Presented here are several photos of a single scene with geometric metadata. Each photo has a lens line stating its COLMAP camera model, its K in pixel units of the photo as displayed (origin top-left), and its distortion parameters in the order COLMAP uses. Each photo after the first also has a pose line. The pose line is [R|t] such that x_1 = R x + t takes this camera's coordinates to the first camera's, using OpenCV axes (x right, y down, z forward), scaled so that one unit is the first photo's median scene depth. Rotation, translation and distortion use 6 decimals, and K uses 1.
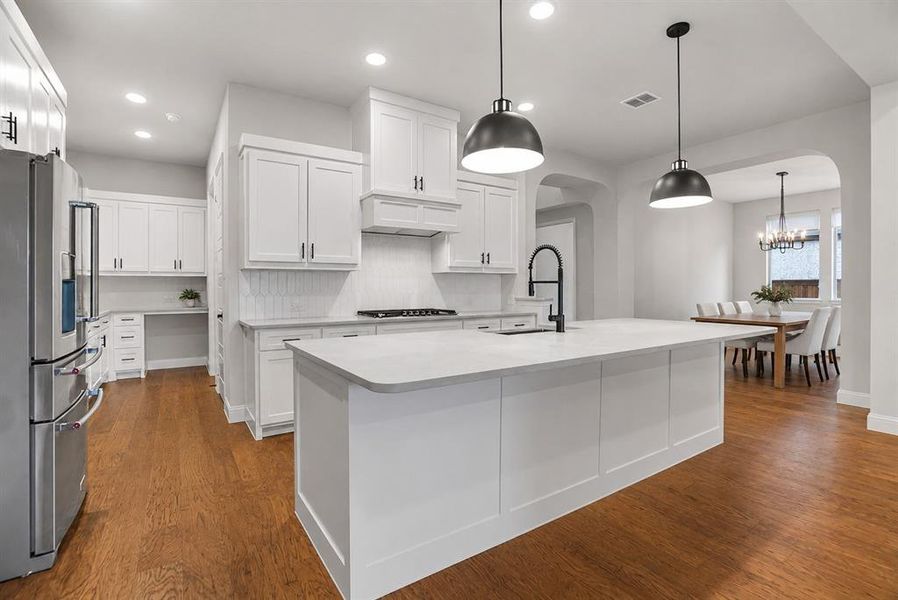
lens RADIAL K [[419.4, 0, 448.7], [0, 419.4, 296.5], [0, 0, 1]] dist [-0.025786, 0.004765]
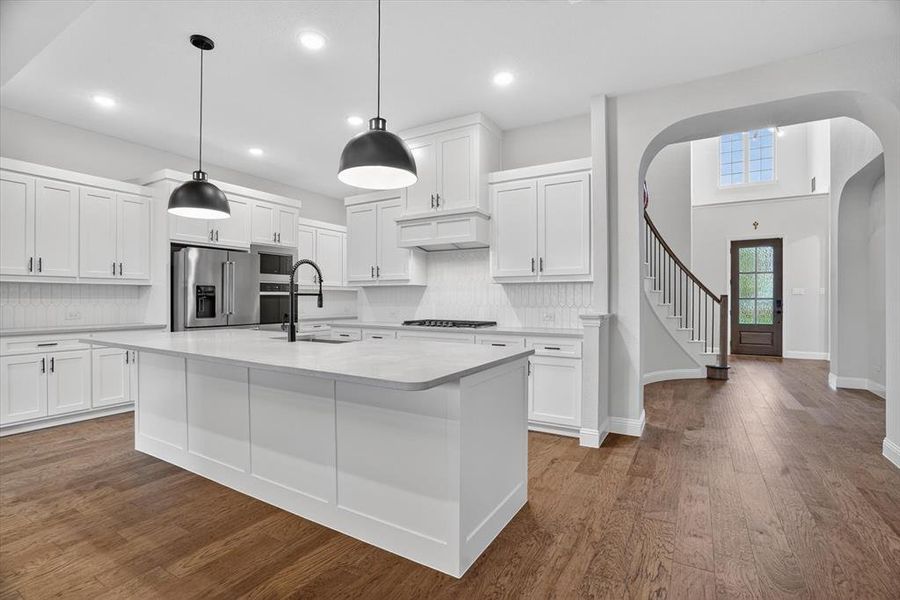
lens RADIAL K [[420.3, 0, 443.3], [0, 420.3, 300.0], [0, 0, 1]] dist [-0.025786, 0.004765]
pose [[0.430300, 0.005225, -0.902671, 0.915143], [-0.021804, 0.999752, -0.004607, -0.015995], [0.902422, 0.021664, 0.430307, 0.576612]]
